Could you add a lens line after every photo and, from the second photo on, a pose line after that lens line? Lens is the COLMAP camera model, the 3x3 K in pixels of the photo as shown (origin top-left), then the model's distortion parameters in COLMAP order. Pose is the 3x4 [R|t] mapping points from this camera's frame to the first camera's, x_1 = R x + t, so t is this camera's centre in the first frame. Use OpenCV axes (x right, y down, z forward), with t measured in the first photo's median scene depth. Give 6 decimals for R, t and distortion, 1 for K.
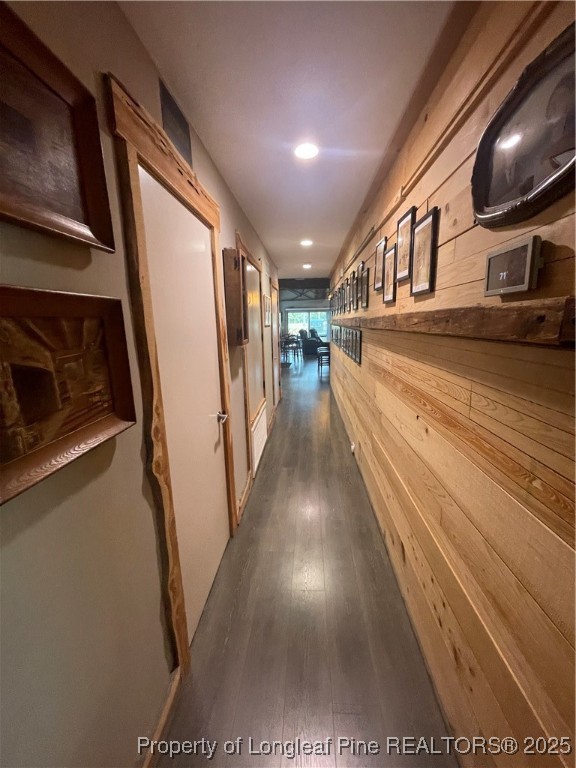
lens RADIAL K [[313.3, 0, 287.5], [0, 313.3, 384.3], [0, 0, 1]] dist [0.002640, 0.000124]
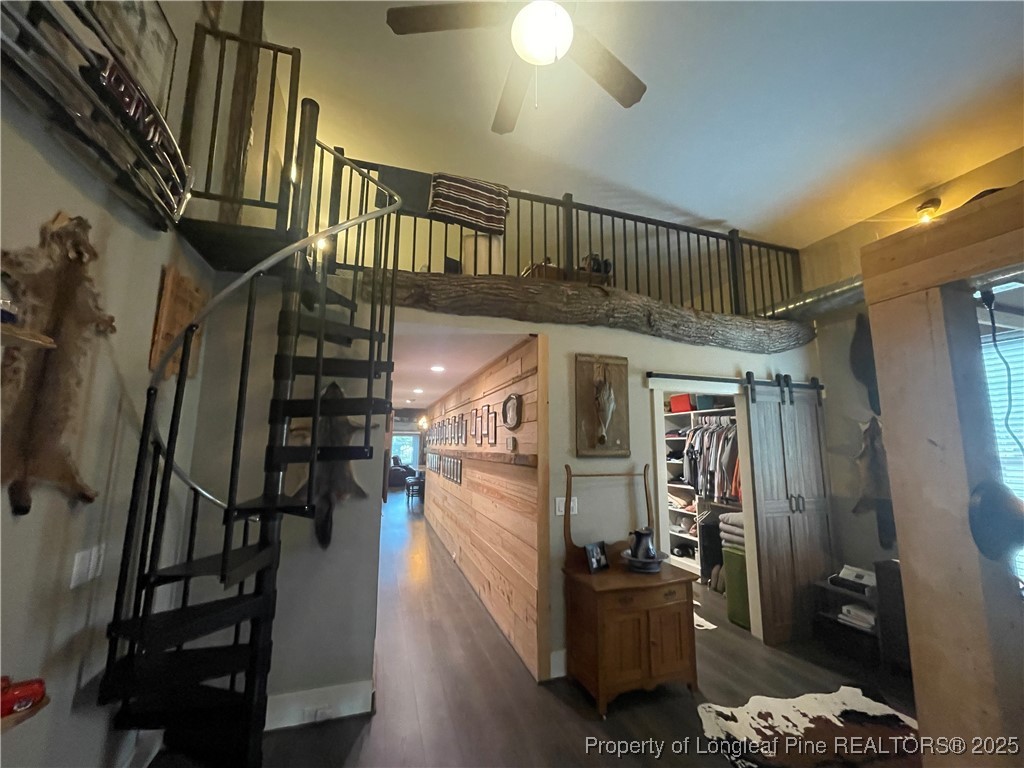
lens RADIAL K [[417.7, 0, 510.9], [0, 417.7, 384.6], [0, 0, 1]] dist [0.002640, 0.000124]
pose [[0.930800, 0.078079, 0.357092, -0.409857], [0.047205, 0.943063, -0.329248, 0.225506], [-0.362467, 0.323320, 0.874117, -1.343964]]
